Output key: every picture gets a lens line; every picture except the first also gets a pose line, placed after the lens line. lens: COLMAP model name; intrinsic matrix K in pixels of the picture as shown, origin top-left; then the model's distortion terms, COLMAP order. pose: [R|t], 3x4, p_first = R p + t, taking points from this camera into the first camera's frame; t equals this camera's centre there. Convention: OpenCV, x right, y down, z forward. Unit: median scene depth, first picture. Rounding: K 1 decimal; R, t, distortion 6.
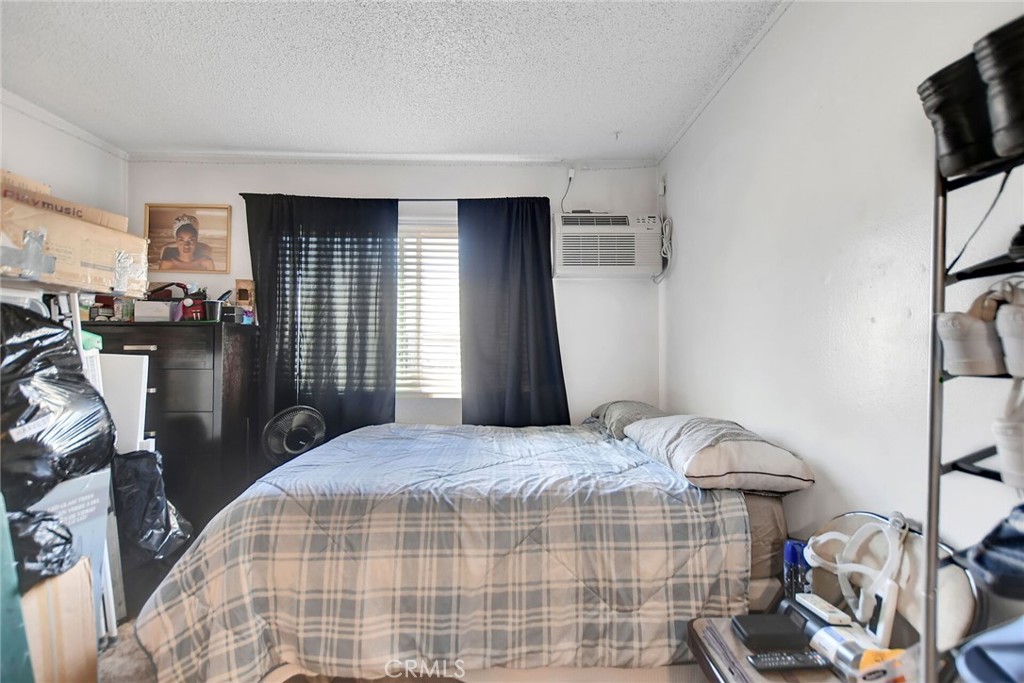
lens RADIAL K [[446.2, 0, 511.3], [0, 446.2, 345.0], [0, 0, 1]] dist [-0.001004, -0.000013]
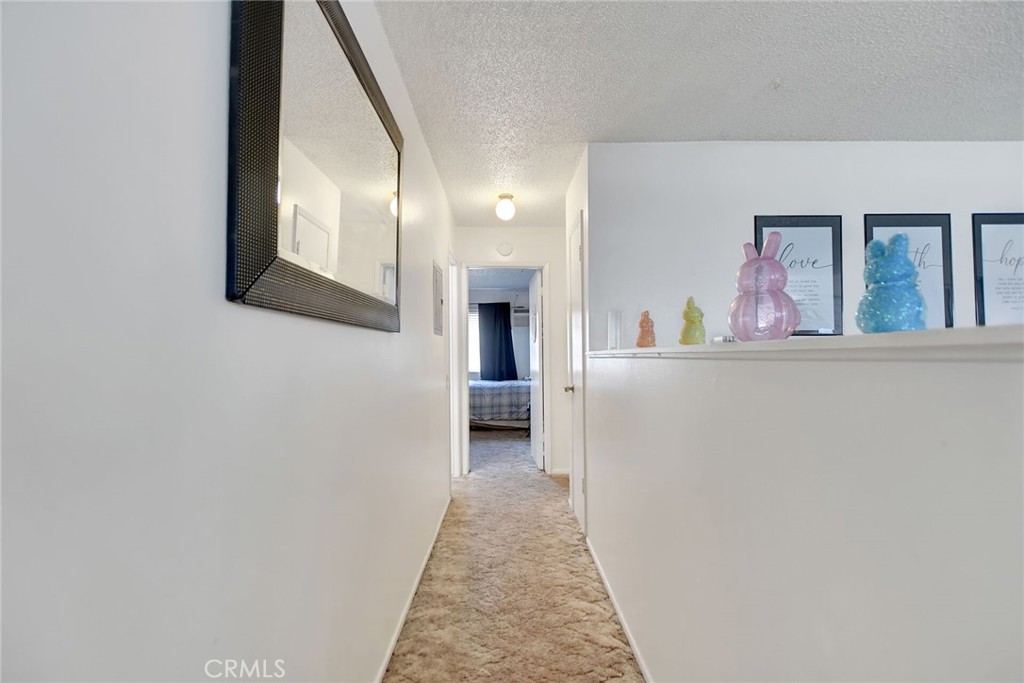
lens RADIAL K [[446.2, 0, 511.9], [0, 446.2, 341.2], [0, 0, 1]] dist [-0.001004, -0.000013]
pose [[0.999907, -0.013564, -0.001291, 0.104054], [0.013539, 0.999750, -0.017788, -0.026889], [0.001532, 0.017769, 0.999841, -1.994441]]
